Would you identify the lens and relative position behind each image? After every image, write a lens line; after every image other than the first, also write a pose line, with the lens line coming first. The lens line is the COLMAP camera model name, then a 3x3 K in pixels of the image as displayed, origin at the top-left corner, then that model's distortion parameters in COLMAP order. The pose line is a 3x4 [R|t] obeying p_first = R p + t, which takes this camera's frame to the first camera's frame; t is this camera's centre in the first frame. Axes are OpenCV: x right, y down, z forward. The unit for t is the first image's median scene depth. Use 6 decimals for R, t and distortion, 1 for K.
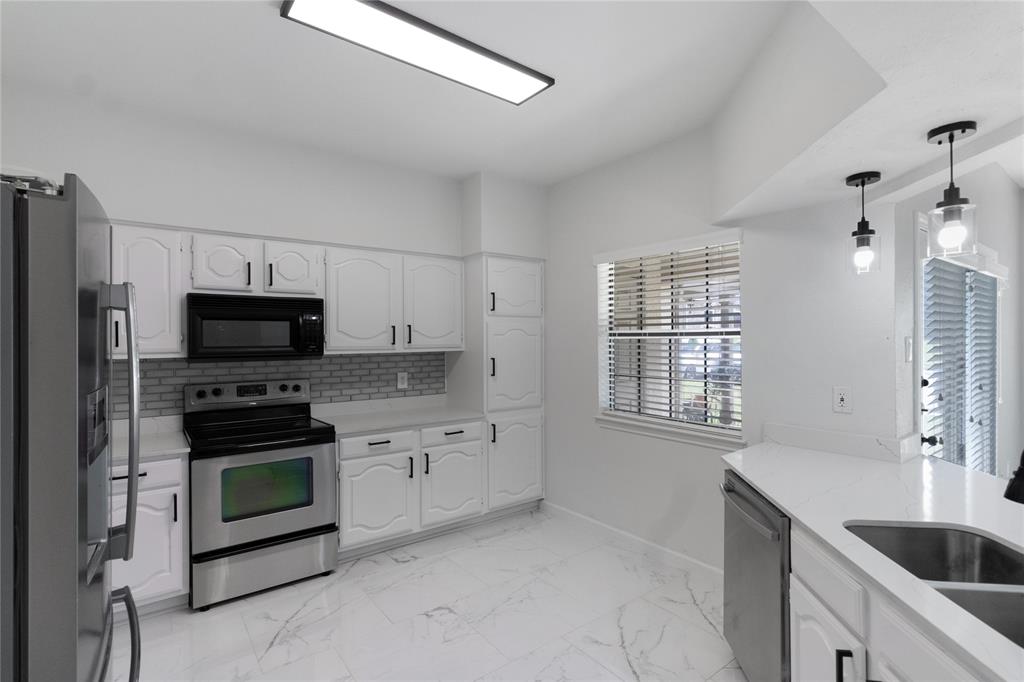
lens RADIAL K [[487.2, 0, 515.8], [0, 487.2, 331.2], [0, 0, 1]] dist [0.002898, 0.000956]
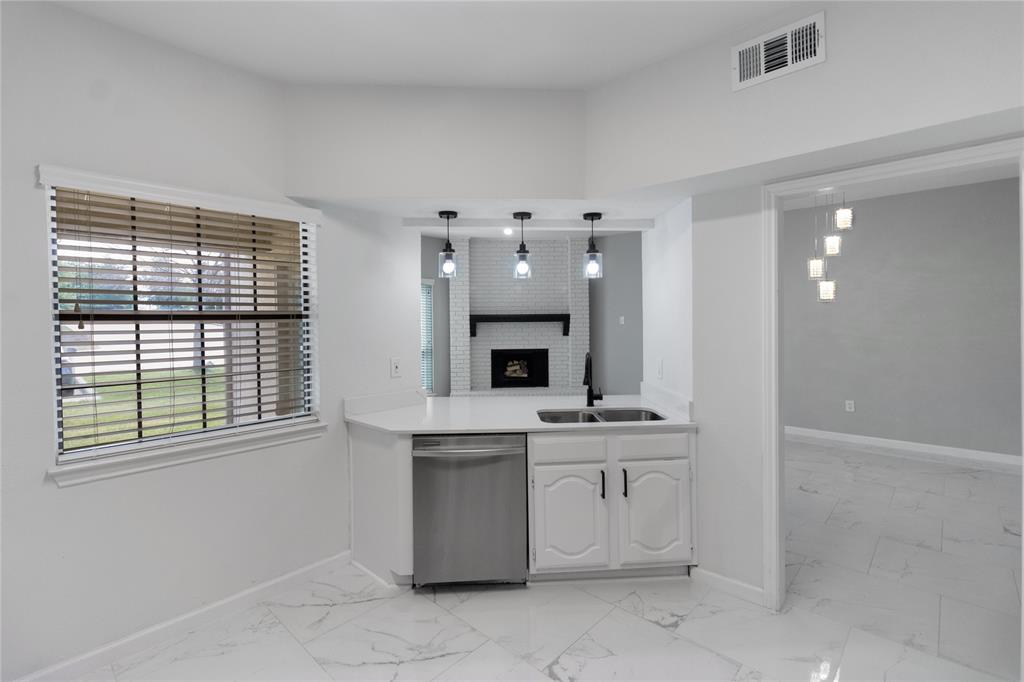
lens RADIAL K [[481.8, 0, 509.7], [0, 481.8, 318.4], [0, 0, 1]] dist [0.001272, 0.000191]
pose [[-0.165739, 0.009948, 0.986119, -0.532034], [-0.002953, 0.999940, -0.010584, 0.015949], [-0.986165, -0.004666, -0.165700, 0.719897]]
